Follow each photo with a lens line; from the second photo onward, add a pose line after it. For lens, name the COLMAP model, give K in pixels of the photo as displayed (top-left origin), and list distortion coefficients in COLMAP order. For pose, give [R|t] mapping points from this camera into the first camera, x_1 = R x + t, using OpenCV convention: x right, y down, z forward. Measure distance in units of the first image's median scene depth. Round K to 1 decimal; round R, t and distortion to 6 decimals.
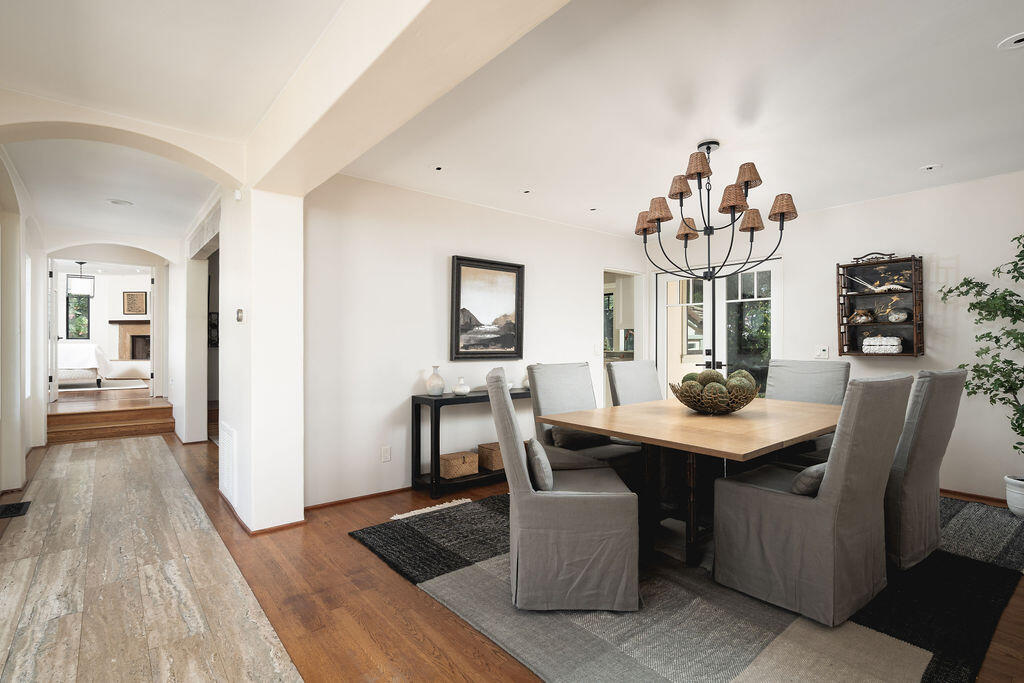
lens RADIAL K [[472.8, 0, 510.7], [0, 472.8, 341.2], [0, 0, 1]] dist [-0.015902, -0.000364]
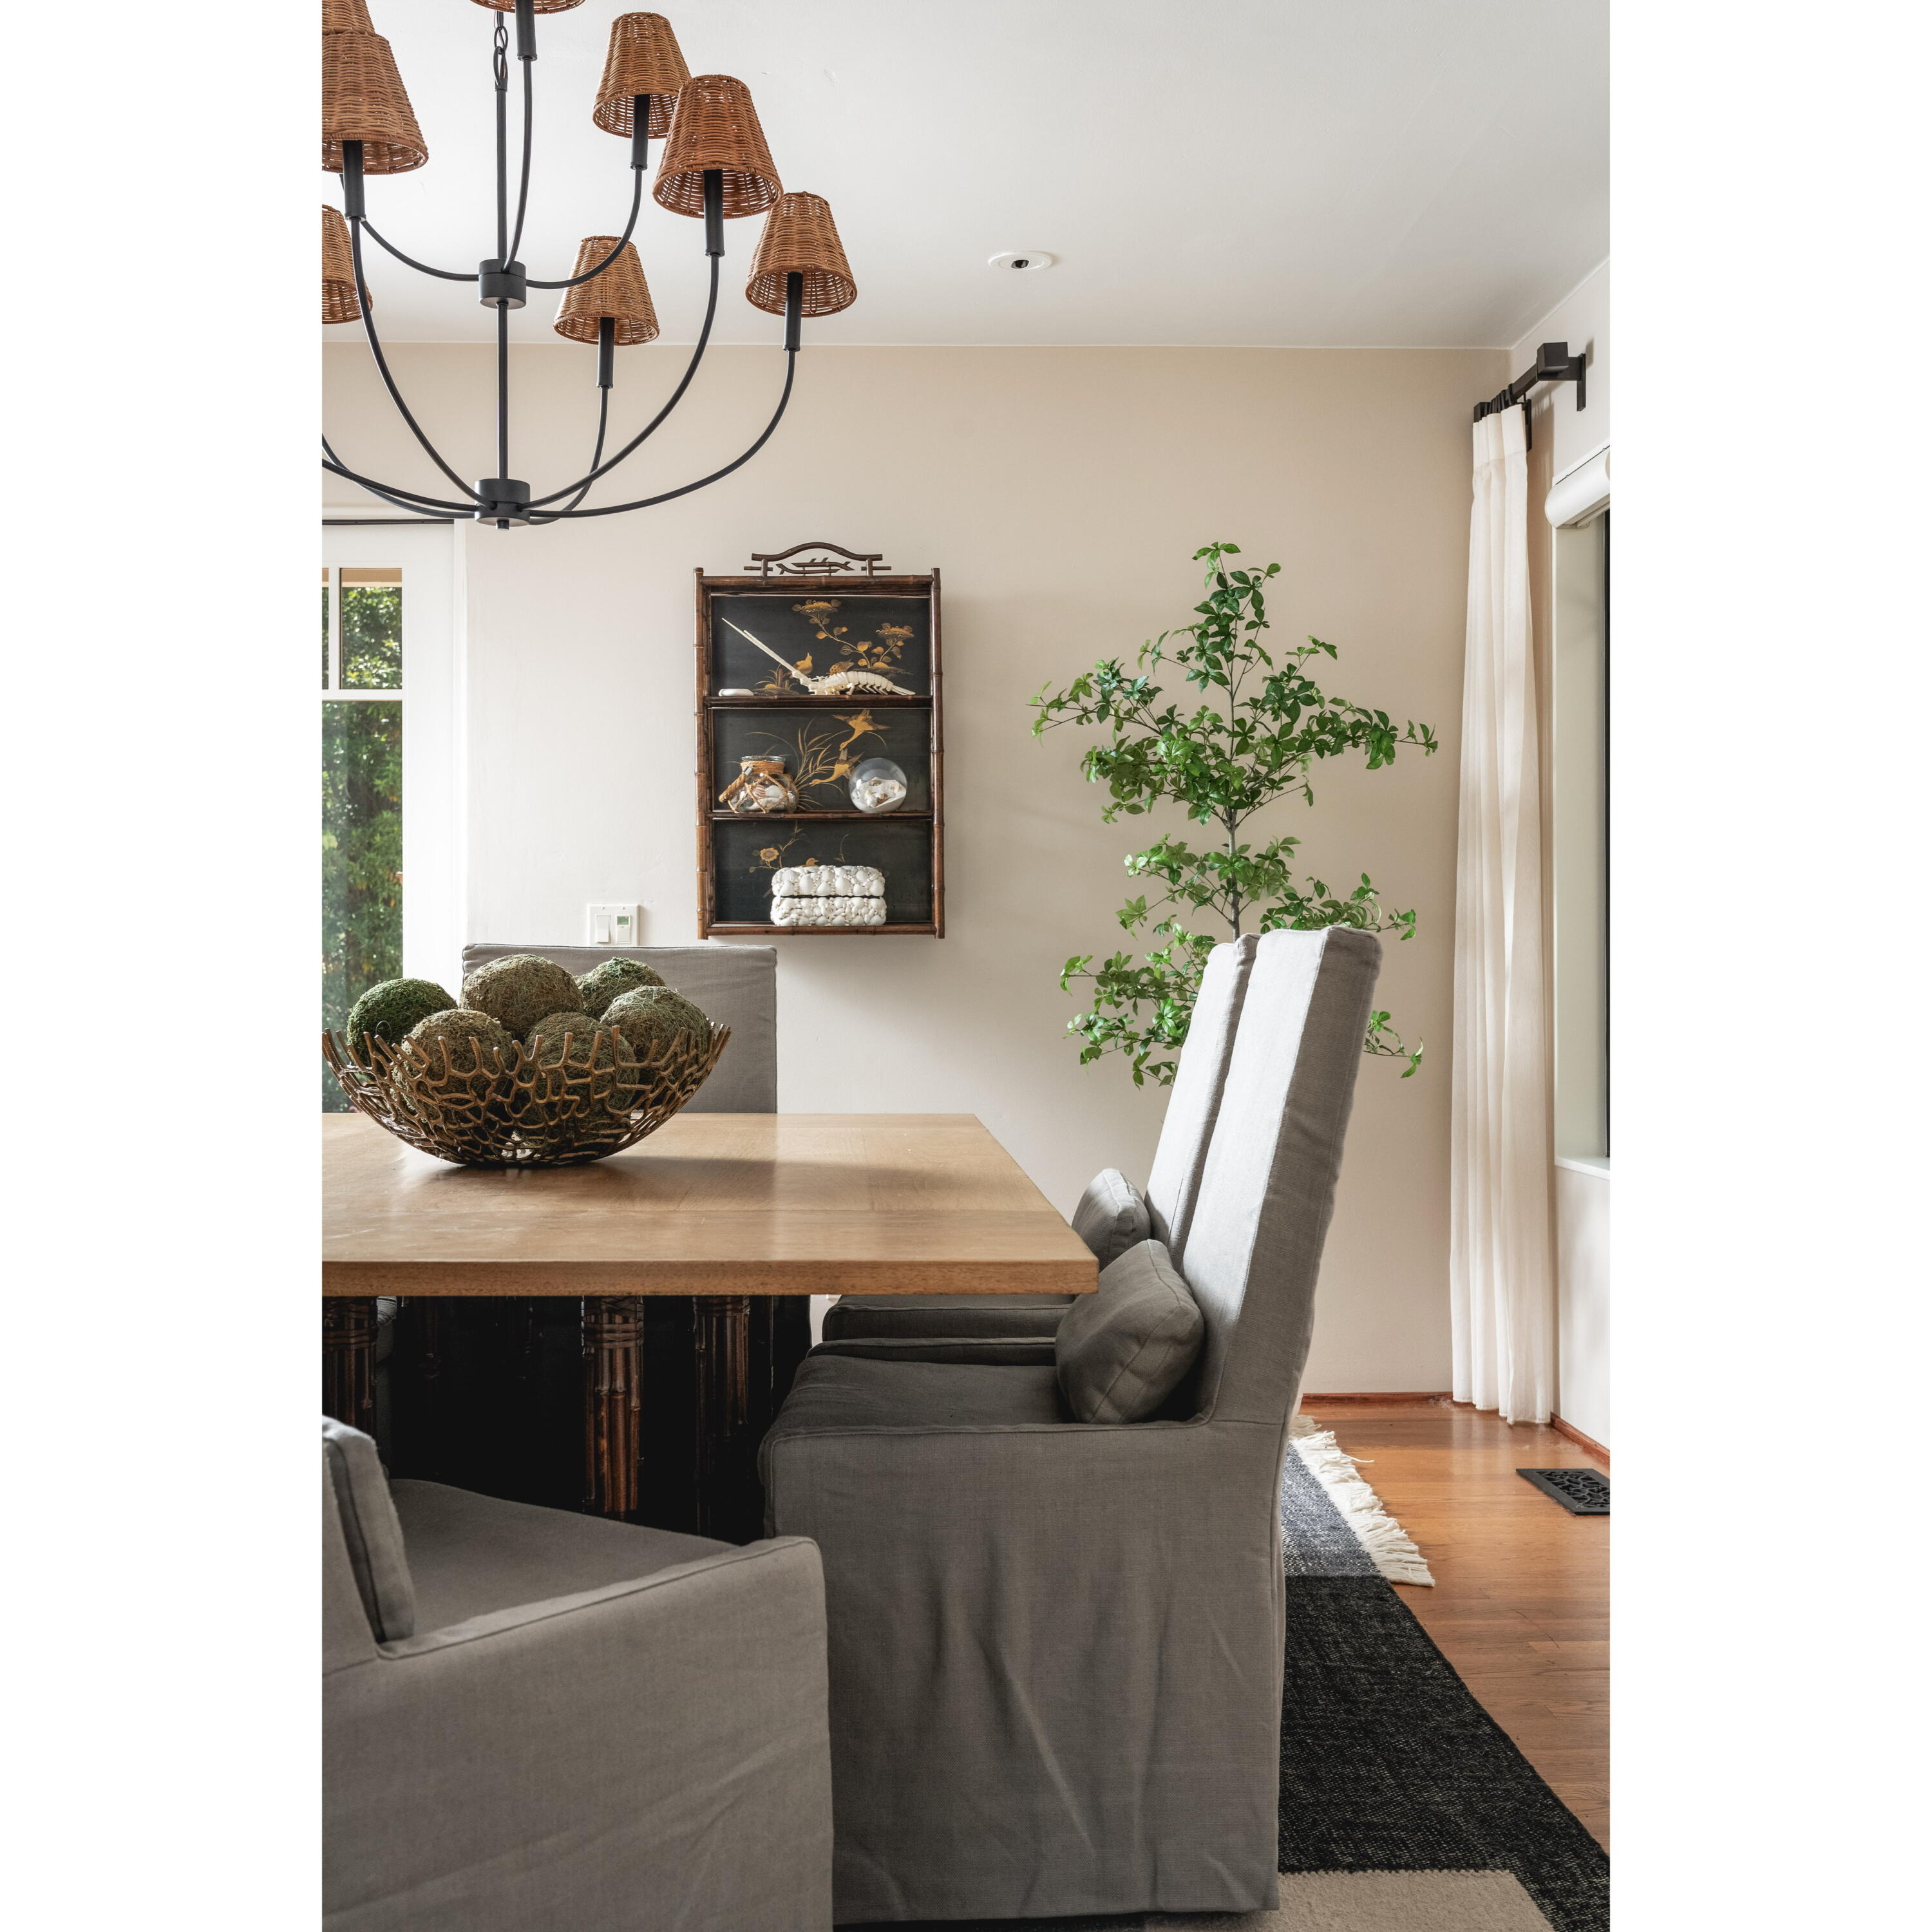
lens RADIAL K [[2201.5, 0, 961.3], [0, 2201.5, 961.0], [0, 0, 1]] dist [-0.016930, 0.000000]
pose [[0.614312, -0.003339, 0.789056, -0.152349], [-0.001820, 0.999982, 0.005649, 0.039102], [-0.789061, -0.004907, 0.614295, 0.174661]]
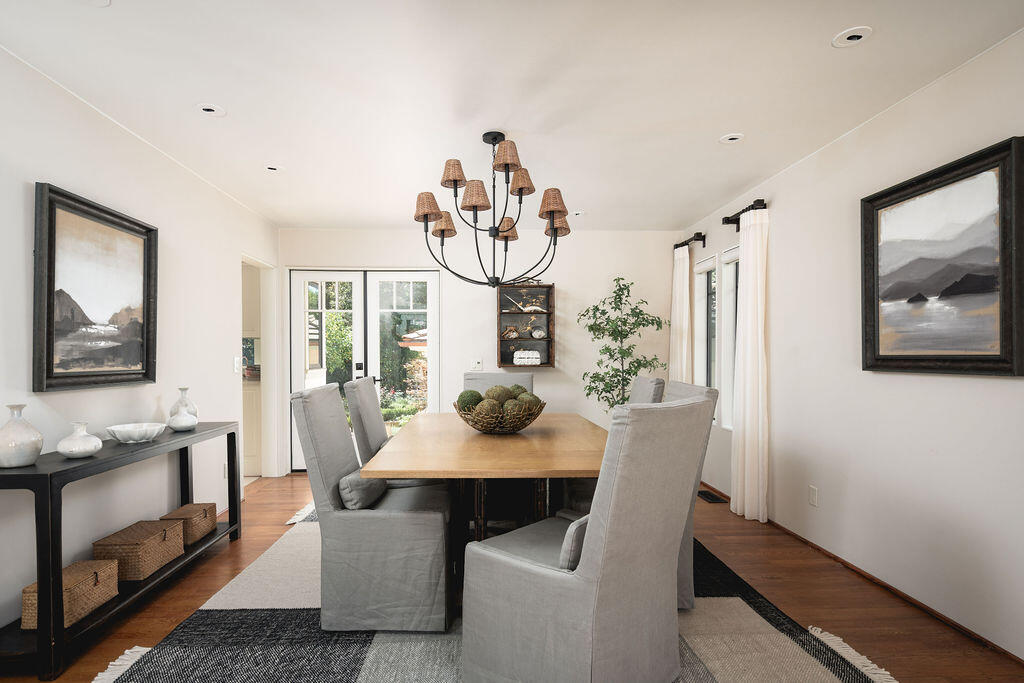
lens RADIAL K [[511.7, 0, 517.4], [0, 511.7, 361.1], [0, 0, 1]] dist [-0.008492, -0.001009]
pose [[0.607586, -0.008463, 0.794209, -0.233326], [-0.001756, 0.999926, 0.011998, 0.001382], [-0.794252, -0.008684, 0.607526, 0.255050]]
